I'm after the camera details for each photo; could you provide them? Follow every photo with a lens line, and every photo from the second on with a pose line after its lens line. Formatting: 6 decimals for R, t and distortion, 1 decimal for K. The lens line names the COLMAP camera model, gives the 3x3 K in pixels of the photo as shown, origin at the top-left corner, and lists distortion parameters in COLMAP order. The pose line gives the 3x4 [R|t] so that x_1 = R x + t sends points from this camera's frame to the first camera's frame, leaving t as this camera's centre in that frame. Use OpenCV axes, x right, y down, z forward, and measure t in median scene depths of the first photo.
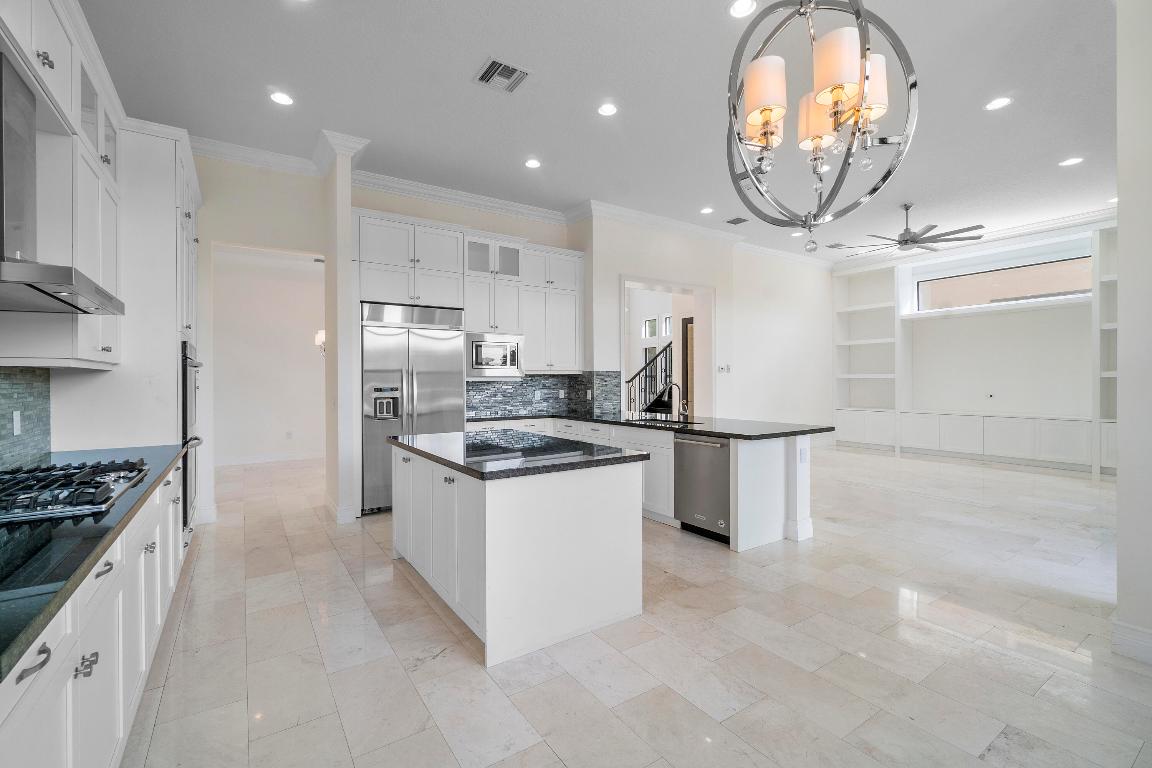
lens RADIAL K [[499.2, 0, 575.3], [0, 499.2, 376.9], [0, 0, 1]] dist [0.000206, -0.000485]
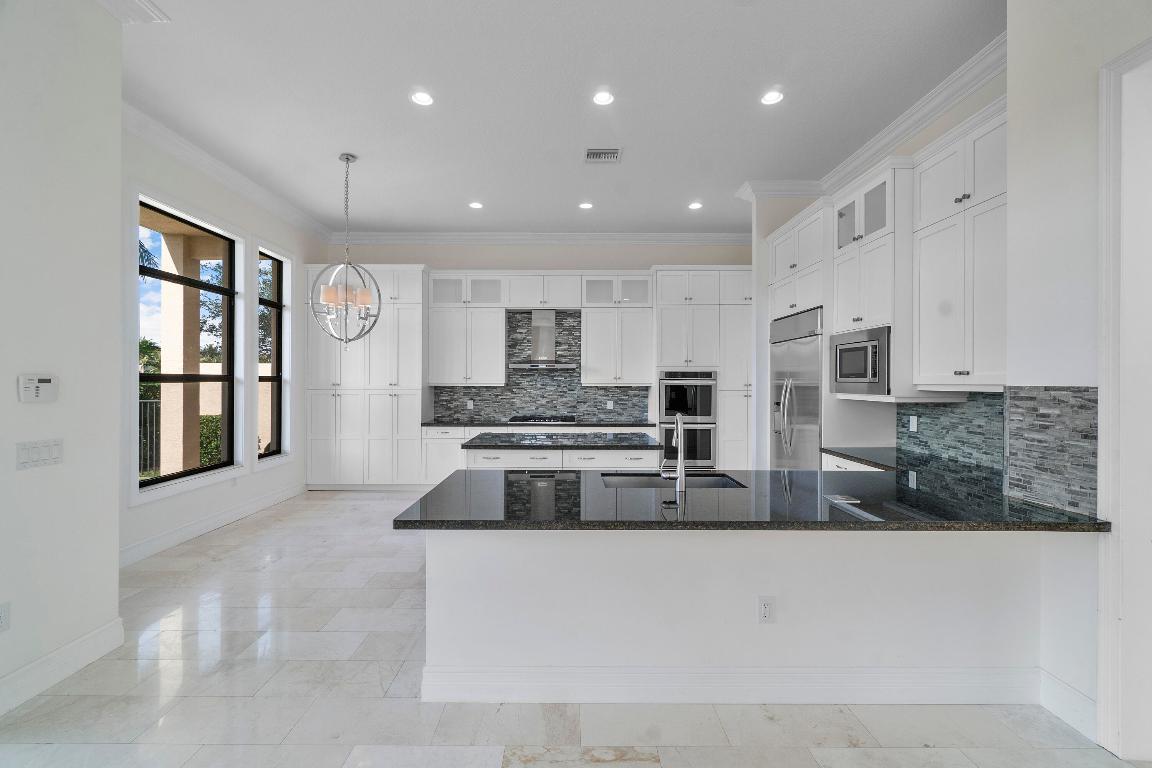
lens RADIAL K [[499.2, 0, 570.0], [0, 499.2, 383.0], [0, 0, 1]] dist [0.000206, -0.000485]
pose [[-0.555439, 0.009552, -0.831503, 0.614340], [0.010154, 0.999937, 0.004704, -0.022885], [0.831496, -0.005830, -0.555501, 1.057010]]
